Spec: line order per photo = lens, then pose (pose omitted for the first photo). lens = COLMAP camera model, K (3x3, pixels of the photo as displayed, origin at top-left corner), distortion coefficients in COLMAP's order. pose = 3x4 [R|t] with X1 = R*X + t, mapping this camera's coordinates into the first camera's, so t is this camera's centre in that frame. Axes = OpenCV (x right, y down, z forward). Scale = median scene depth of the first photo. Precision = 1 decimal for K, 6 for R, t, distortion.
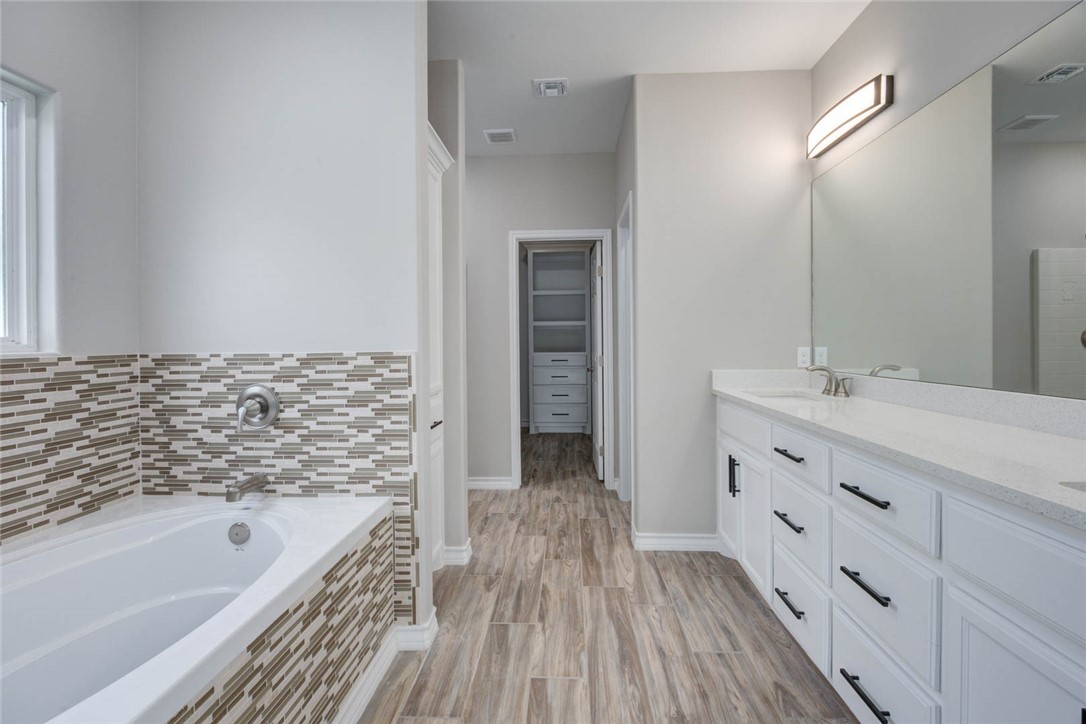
lens RADIAL K [[463.1, 0, 547.6], [0, 463.1, 362.2], [0, 0, 1]] dist [-0.001313, 0.000152]
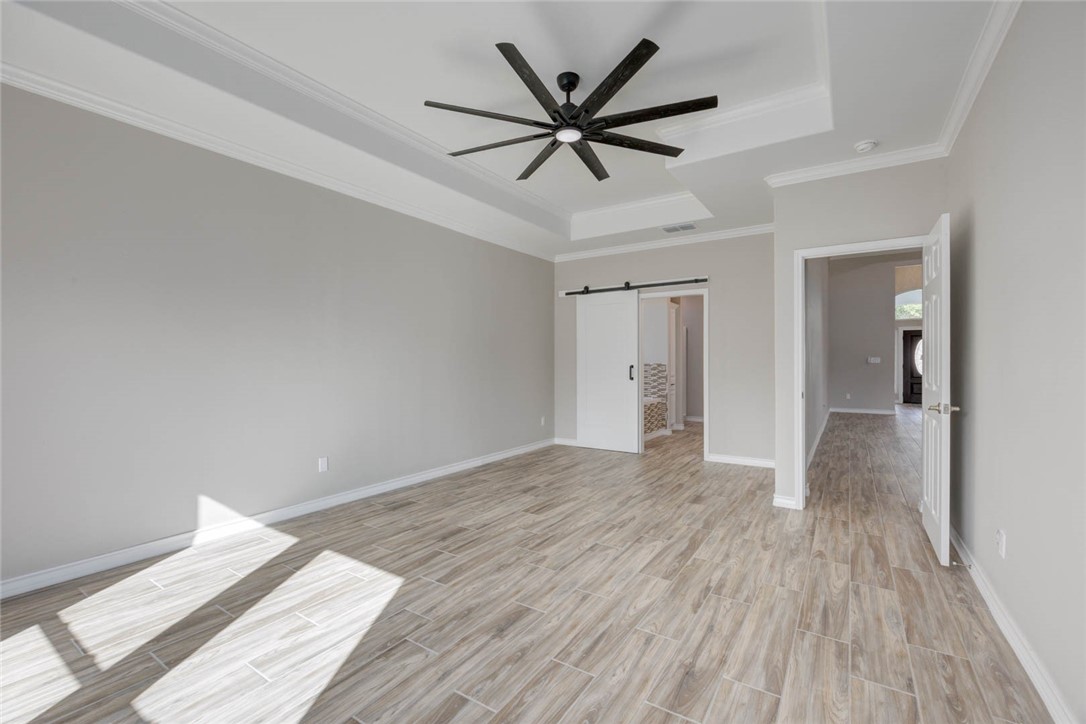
lens RADIAL K [[463.1, 0, 547.6], [0, 463.1, 362.2], [0, 0, 1]] dist [-0.001313, 0.000152]
pose [[0.865266, 0.003722, -0.501298, 0.864695], [-0.020153, 0.999422, -0.027365, 0.100974], [0.500907, 0.033781, 0.864842, -3.120613]]
